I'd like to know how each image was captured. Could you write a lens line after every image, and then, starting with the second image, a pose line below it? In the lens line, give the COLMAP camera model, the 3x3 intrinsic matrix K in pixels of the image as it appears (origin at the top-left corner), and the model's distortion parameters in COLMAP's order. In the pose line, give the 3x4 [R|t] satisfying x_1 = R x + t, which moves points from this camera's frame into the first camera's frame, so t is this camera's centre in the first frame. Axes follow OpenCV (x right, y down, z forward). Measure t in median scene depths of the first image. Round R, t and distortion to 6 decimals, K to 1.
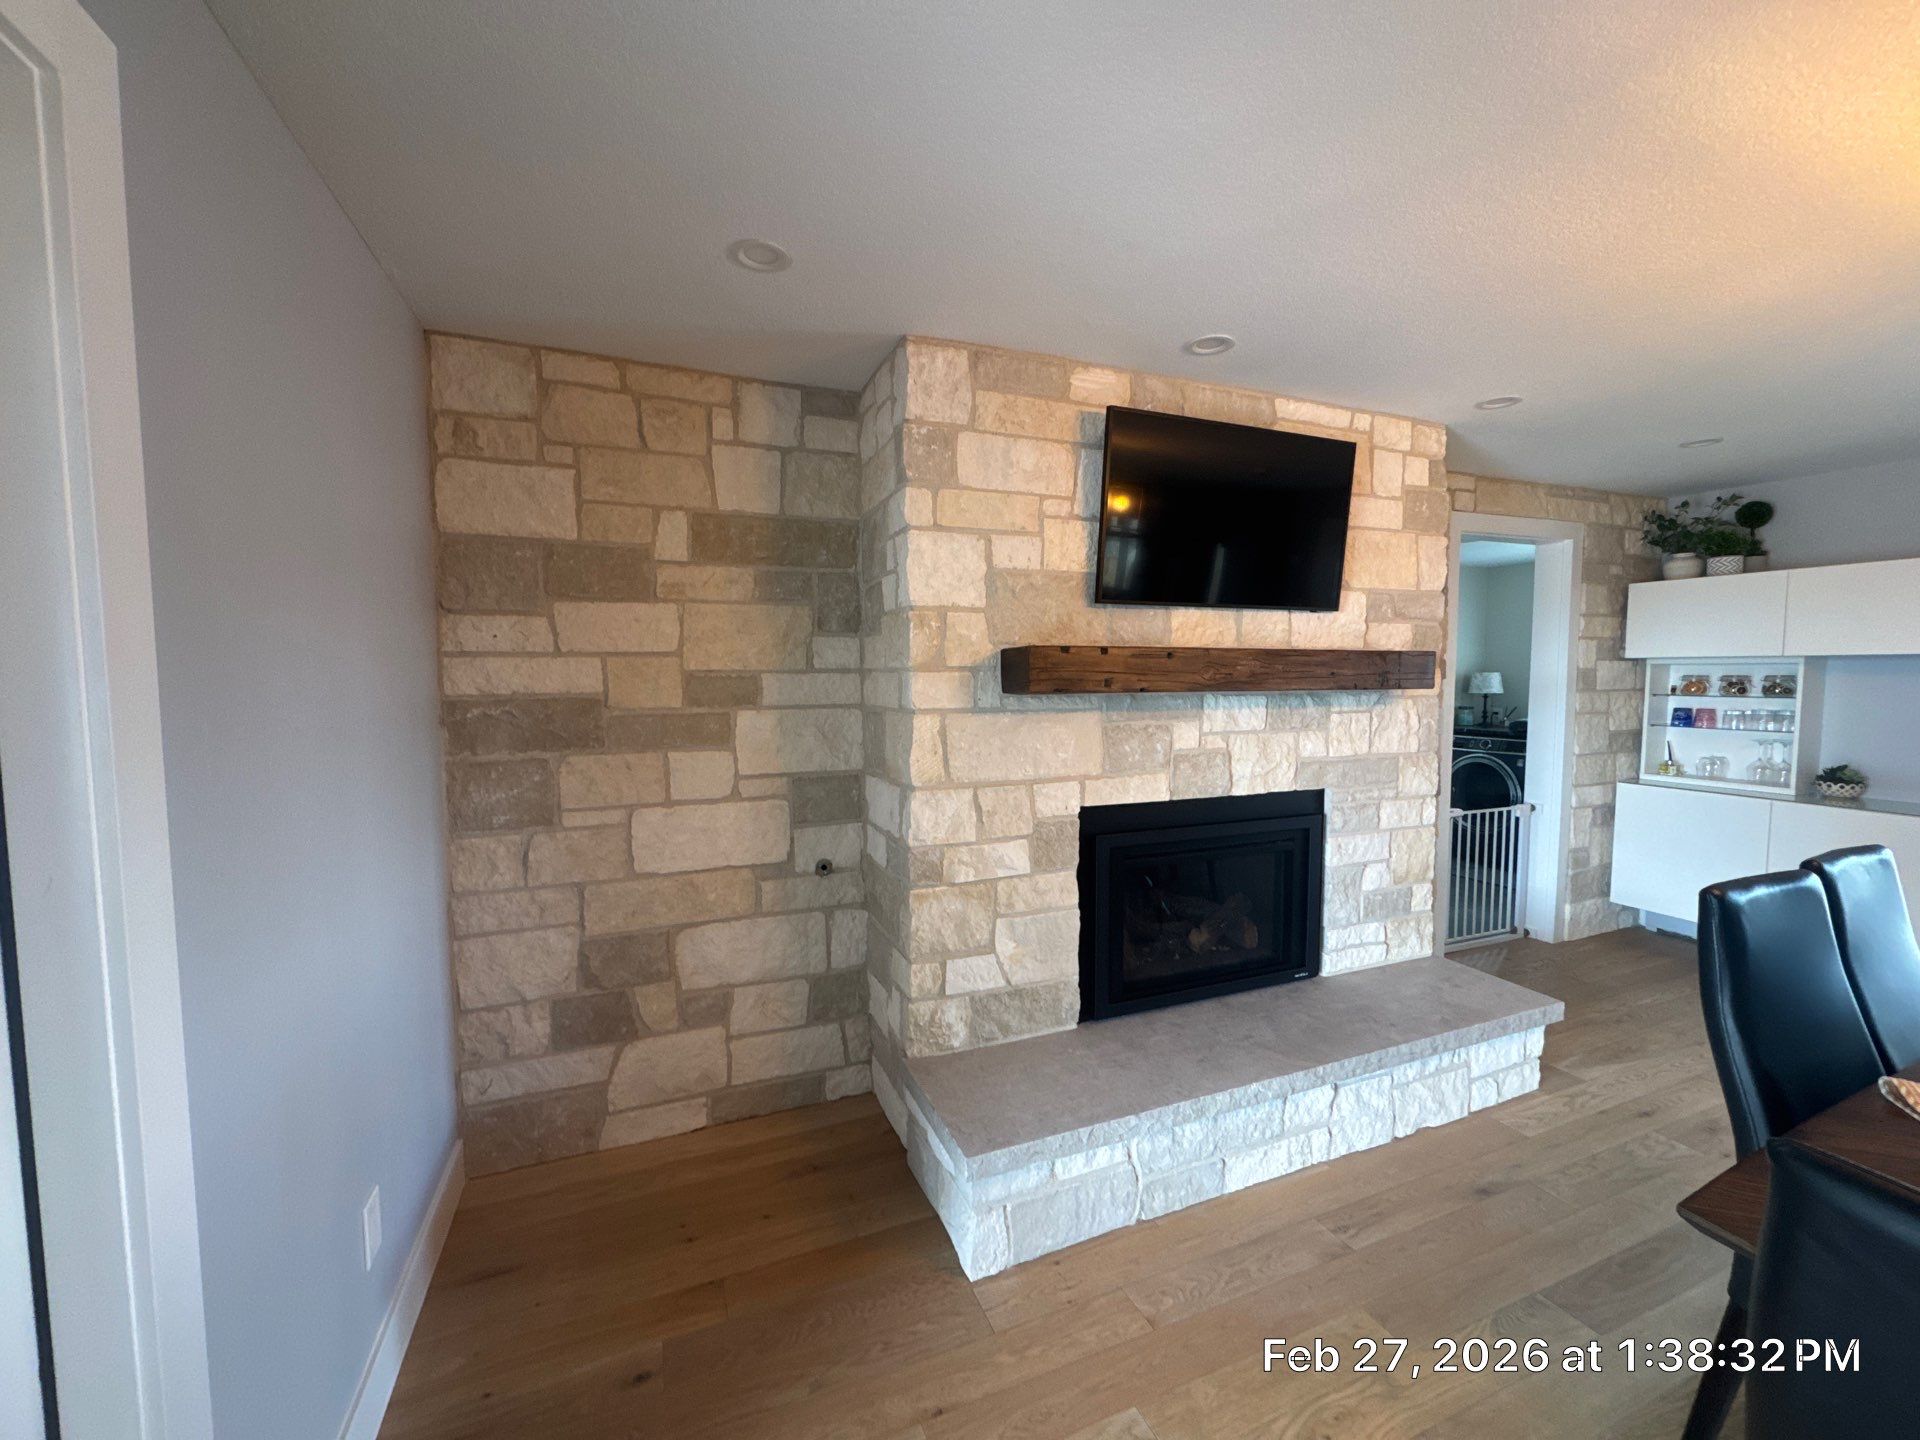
lens RADIAL K [[762.0, 0, 957.9], [0, 762.0, 719.2], [0, 0, 1]] dist [-0.003778, 0.000673]
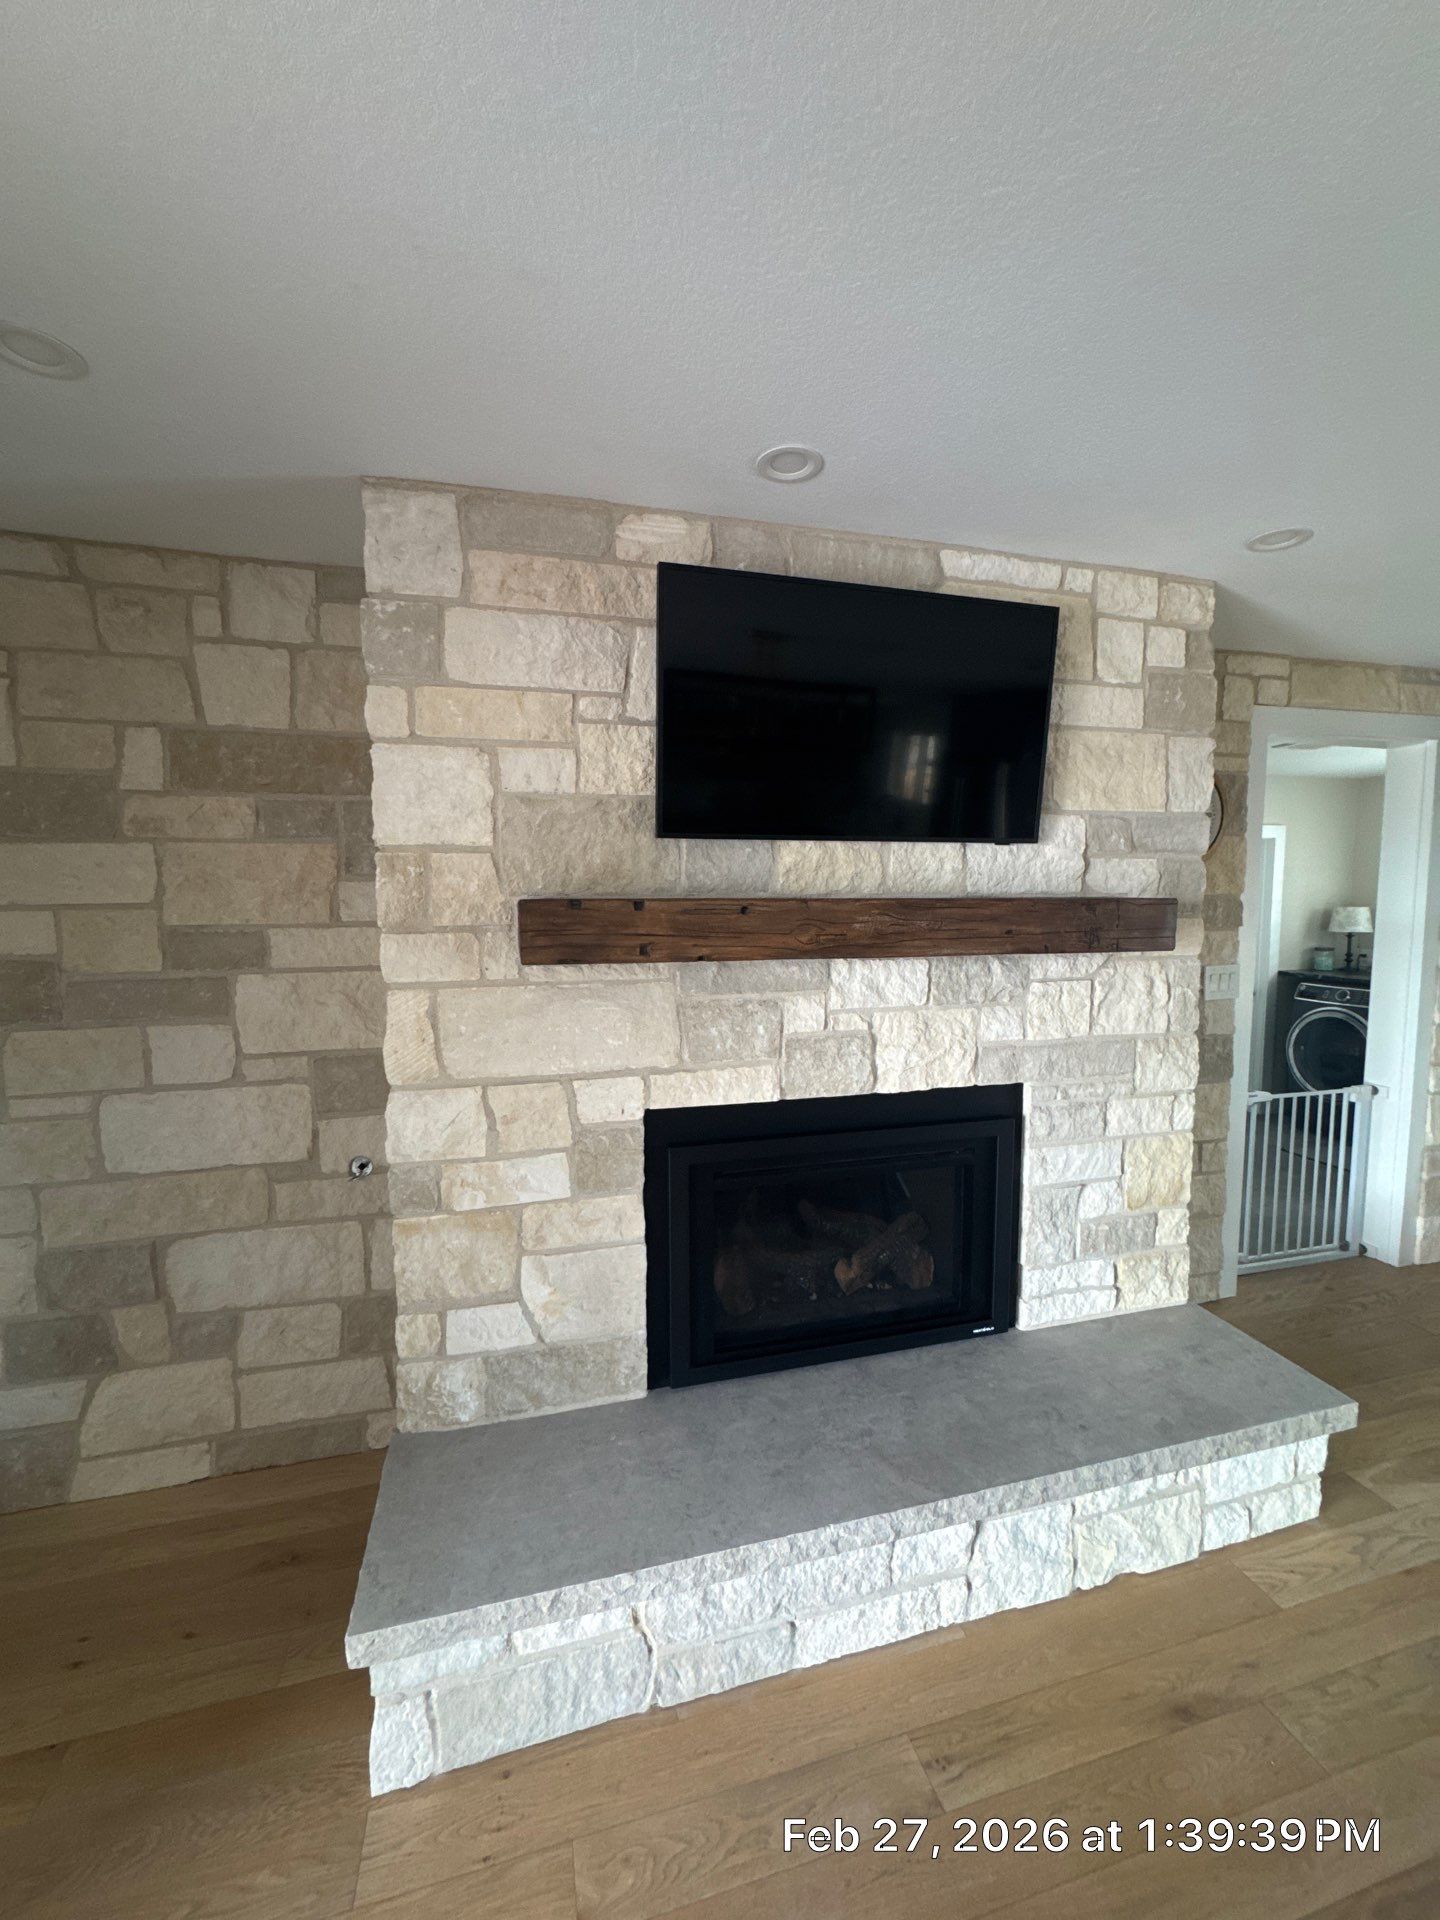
lens RADIAL K [[762.0, 0, 719.1], [0, 762.0, 958.5], [0, 0, 1]] dist [-0.003778, 0.000673]
pose [[0.992492, 0.009471, -0.121946, 0.317126], [-0.006999, 0.999762, 0.020681, -0.049046], [0.122113, -0.019672, 0.992321, 0.261877]]
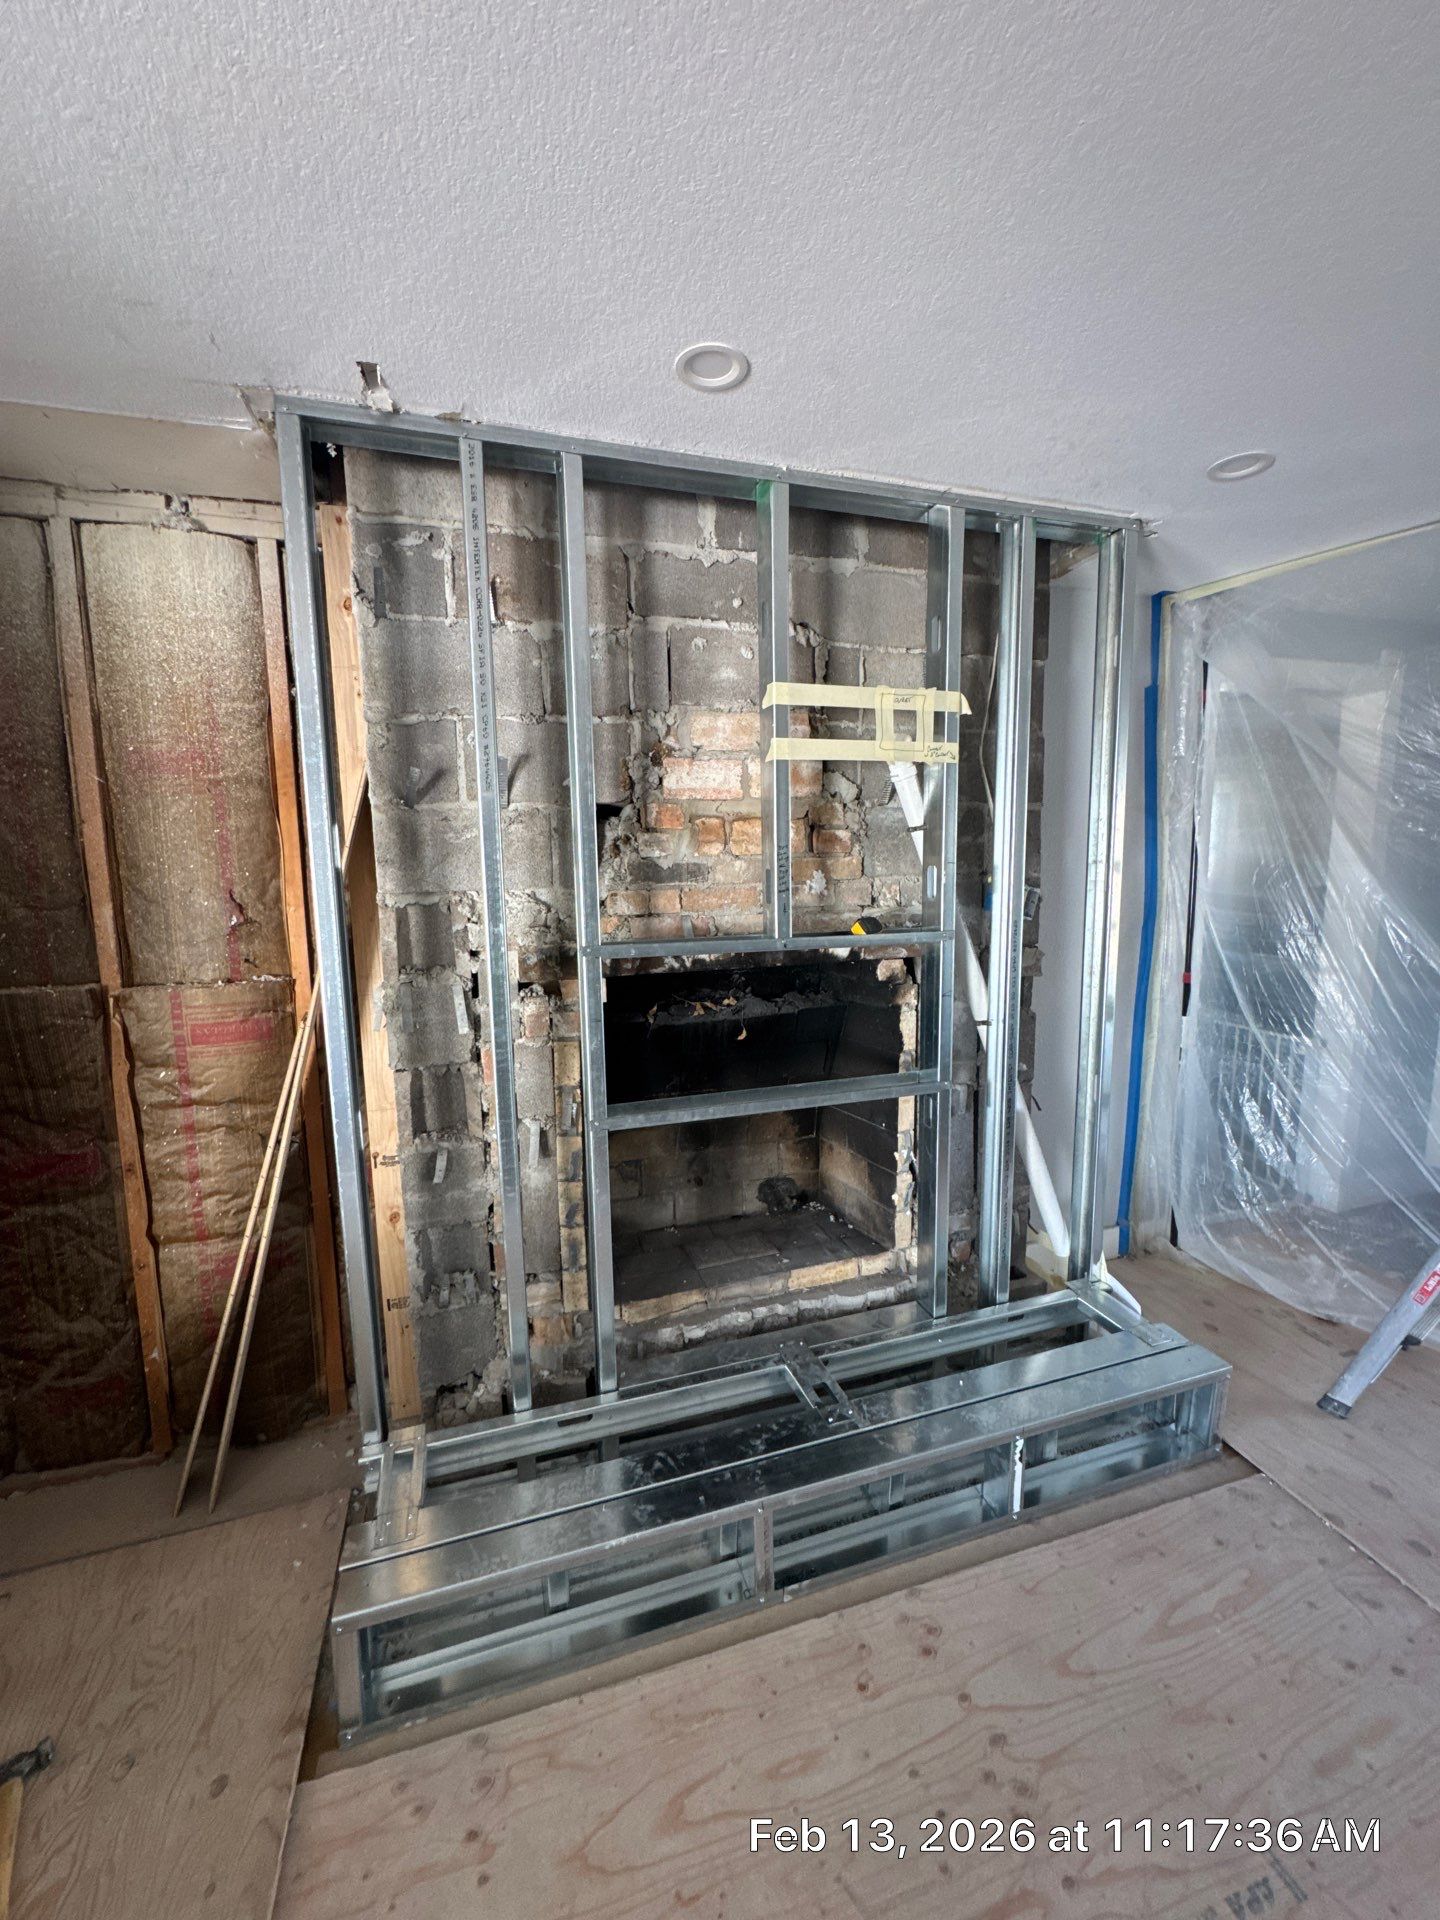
lens RADIAL K [[765.1, 0, 719.4], [0, 765.1, 958.8], [0, 0, 1]] dist [-0.005313, 0.001385]
pose [[0.996891, -0.002680, -0.078742, 0.342345], [0.008129, 0.997587, 0.068955, -0.046952], [0.078367, -0.069381, 0.994507, 0.308635]]
